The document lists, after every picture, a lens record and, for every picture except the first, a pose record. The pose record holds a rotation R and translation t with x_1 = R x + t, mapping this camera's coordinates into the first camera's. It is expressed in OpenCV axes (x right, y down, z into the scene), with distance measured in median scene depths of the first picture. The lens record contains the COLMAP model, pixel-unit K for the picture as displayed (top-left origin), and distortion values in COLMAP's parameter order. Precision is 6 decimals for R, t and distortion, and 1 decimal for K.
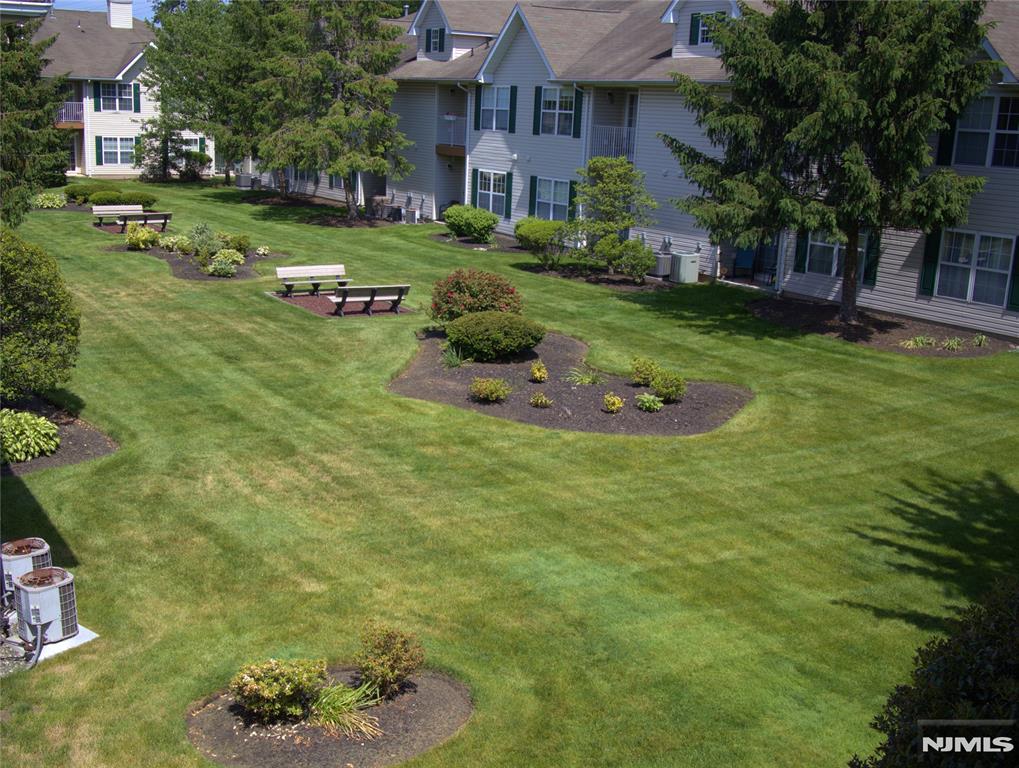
lens RADIAL K [[1122.1, 0, 509.7], [0, 1122.1, 383.4], [0, 0, 1]] dist [0.009768, 0.000000]
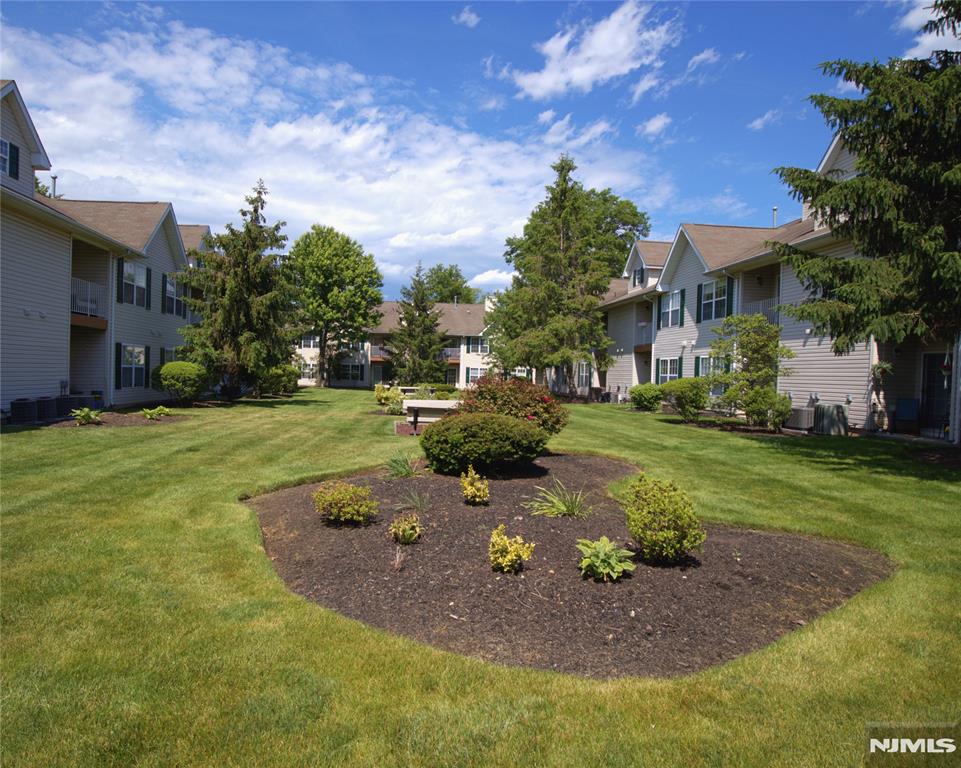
lens RADIAL K [[579.7, 0, 477.9], [0, 579.7, 387.3], [0, 0, 1]] dist [-0.019899, 0.001177]
pose [[0.894295, -0.008826, -0.447391, 0.099373], [-0.095906, 0.972792, -0.210900, 0.002002], [0.437079, 0.231514, 0.869116, 0.408703]]
